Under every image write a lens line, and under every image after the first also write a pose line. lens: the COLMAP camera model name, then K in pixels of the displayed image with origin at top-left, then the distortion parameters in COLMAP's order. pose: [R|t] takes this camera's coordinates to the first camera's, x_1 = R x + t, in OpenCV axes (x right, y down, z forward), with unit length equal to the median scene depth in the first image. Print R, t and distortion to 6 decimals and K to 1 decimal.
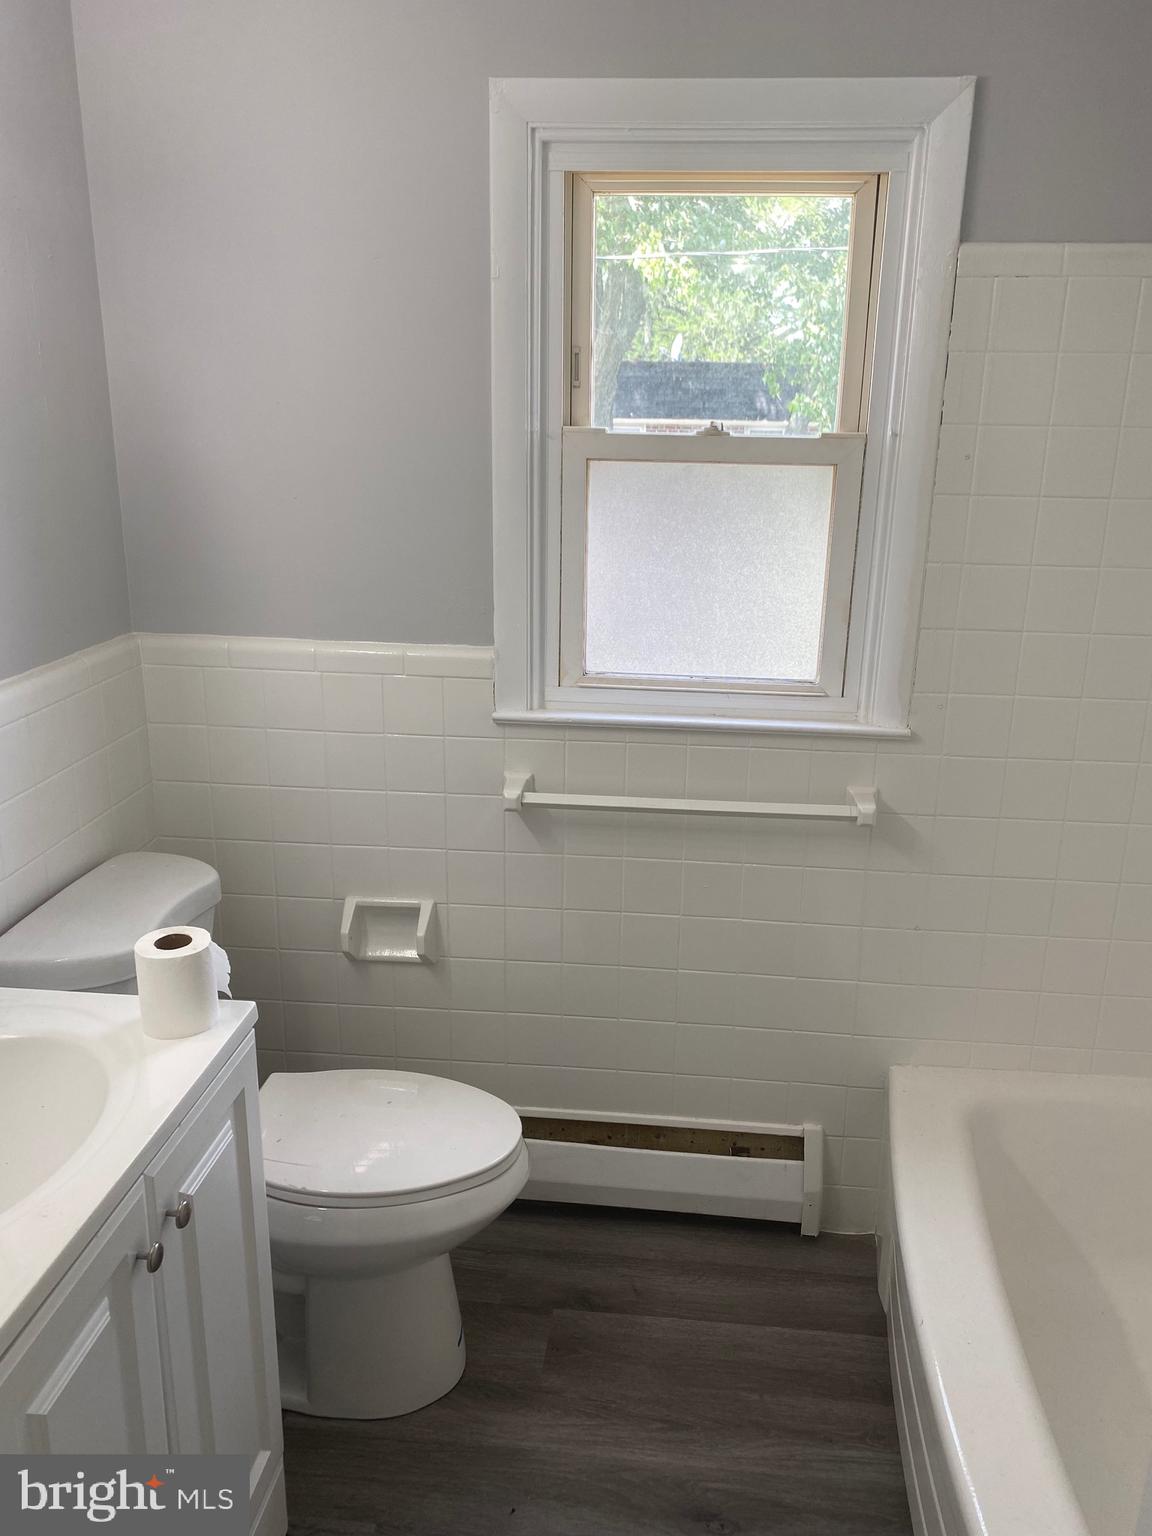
lens RADIAL K [[1172.0, 0, 576.0], [0, 1172.0, 768.0], [0, 0, 1]] dist [0.028483, -0.036116]
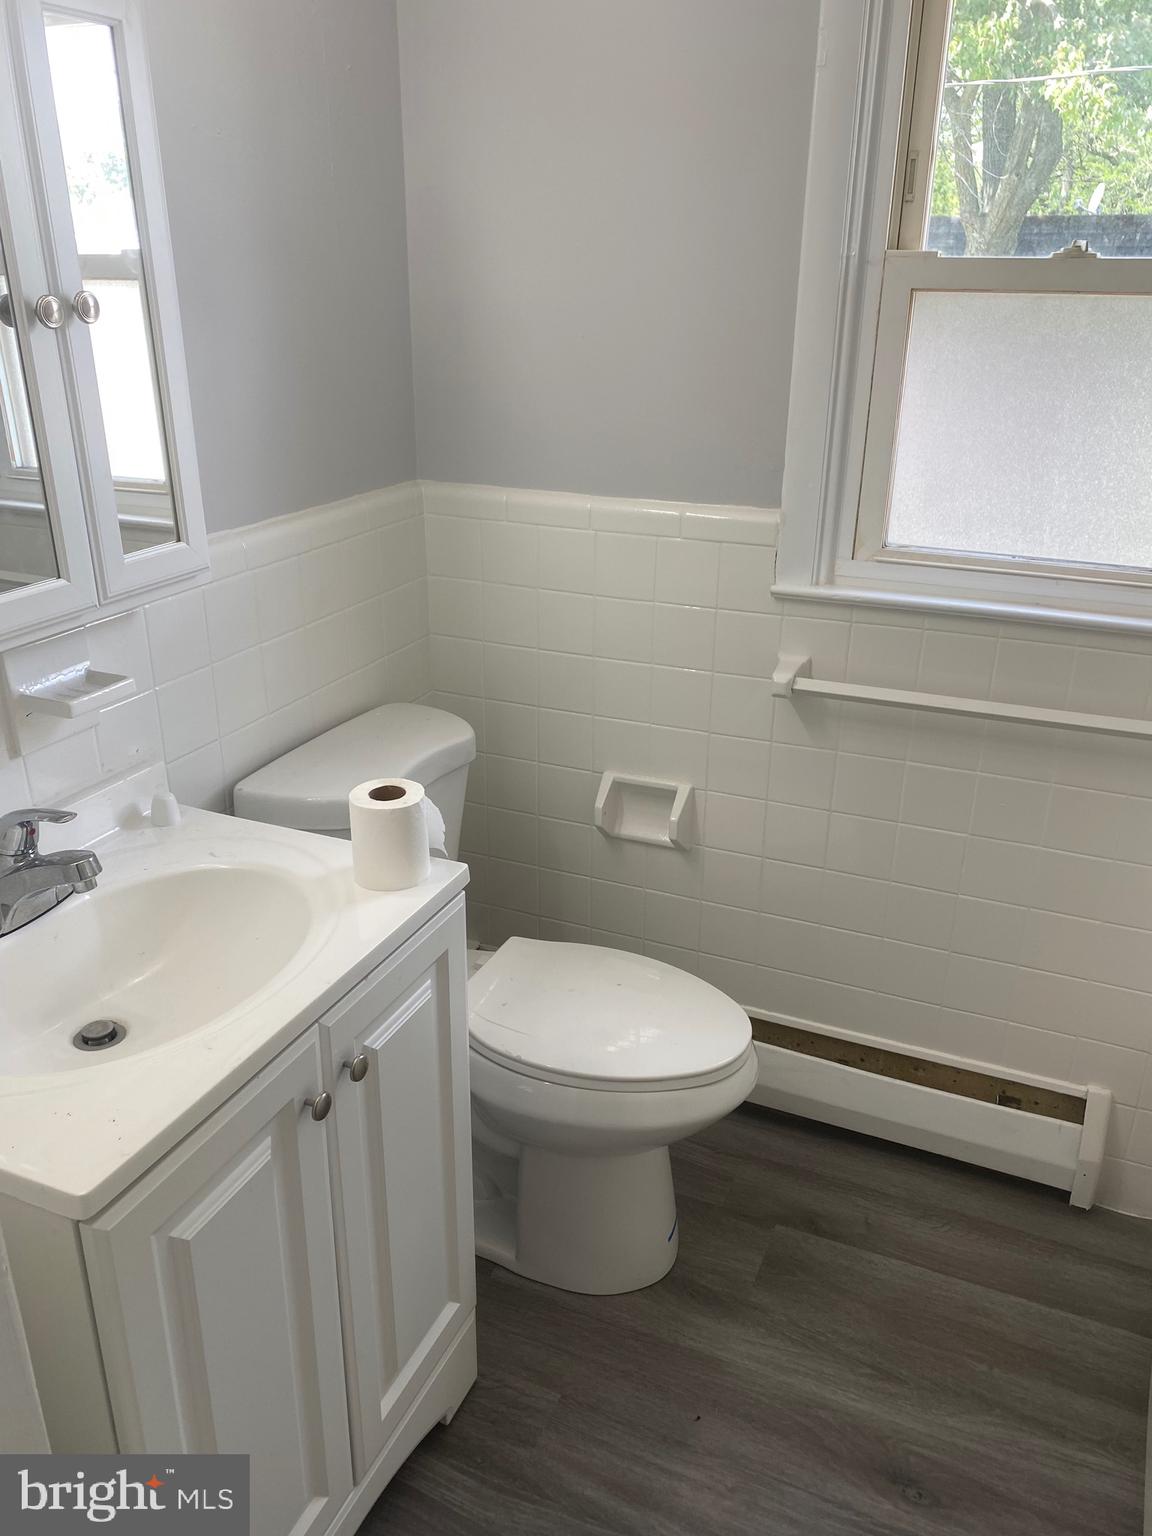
lens RADIAL K [[1180.0, 0, 568.4], [0, 1180.0, 772.7], [0, 0, 1]] dist [0.015565, -0.012956]
pose [[0.954359, 0.109785, -0.277753, 0.049009], [-0.081195, 0.990334, 0.112453, 0.006288], [0.287414, -0.084769, 0.954048, 0.078883]]
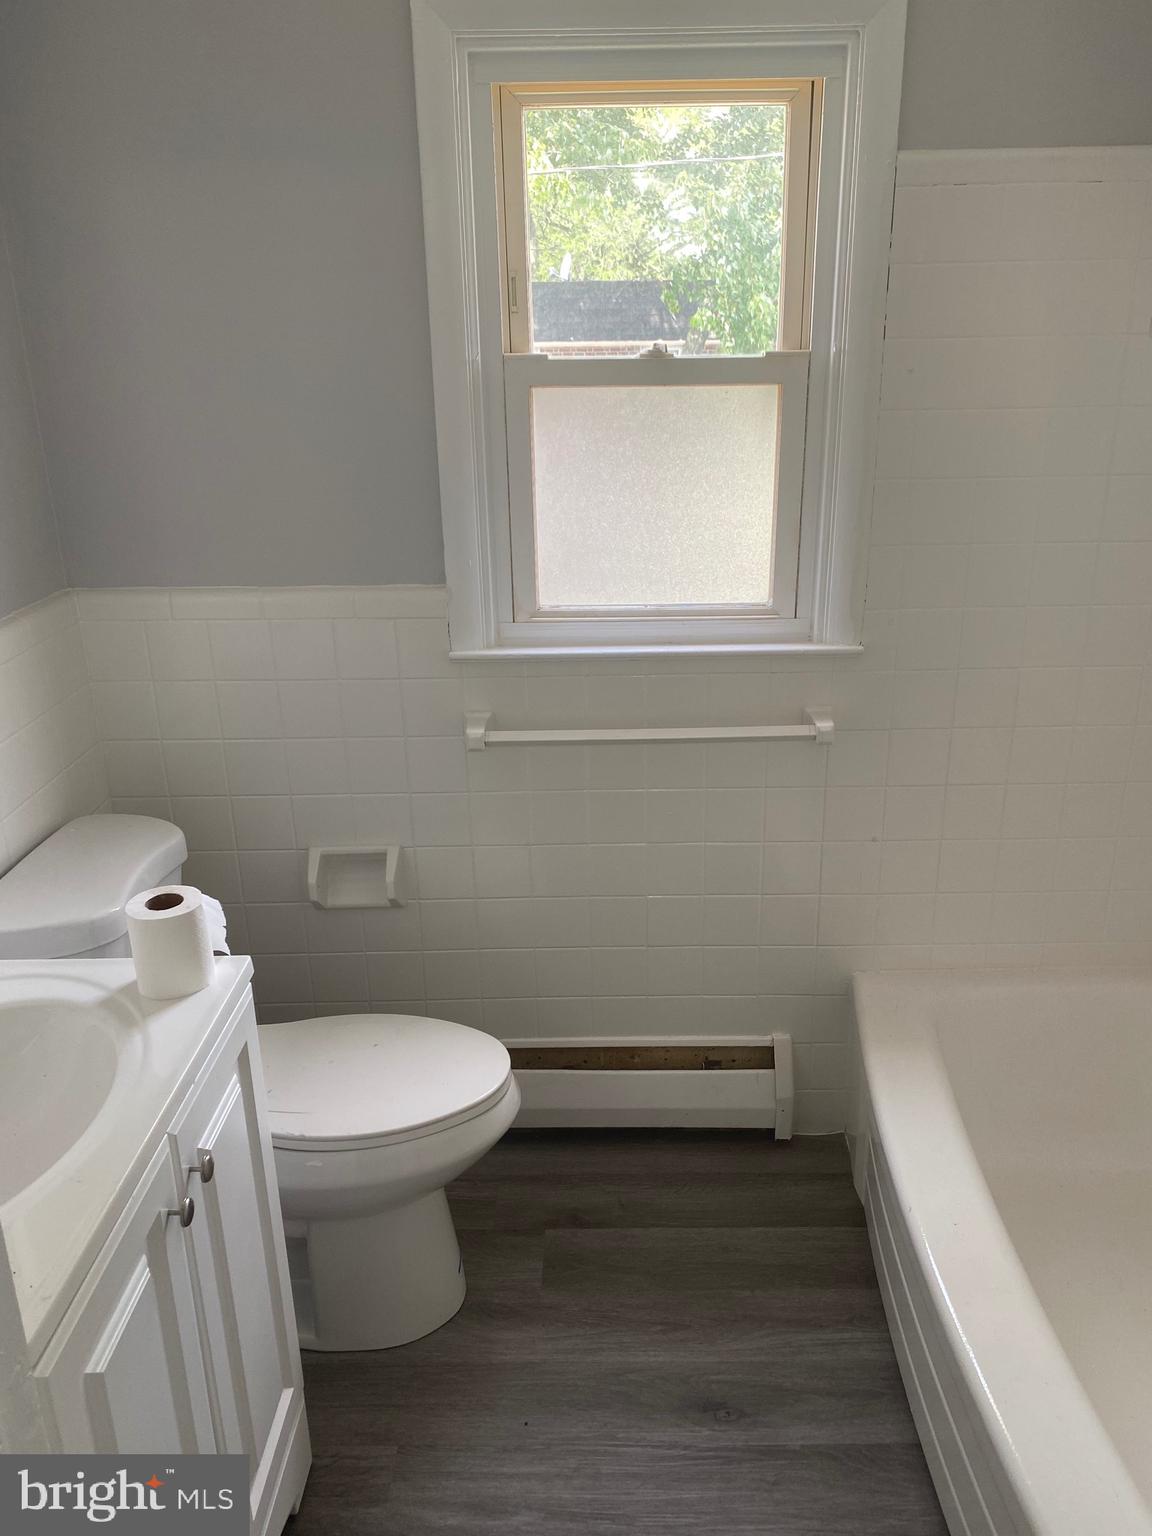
lens RADIAL K [[1175.9, 0, 579.3], [0, 1175.9, 781.9], [0, 0, 1]] dist [0.011776, -0.003560]
pose [[0.995320, -0.062874, 0.073387, -0.043164], [0.057771, 0.995894, 0.069693, -0.001065], [-0.077468, -0.065127, 0.994865, -0.002671]]
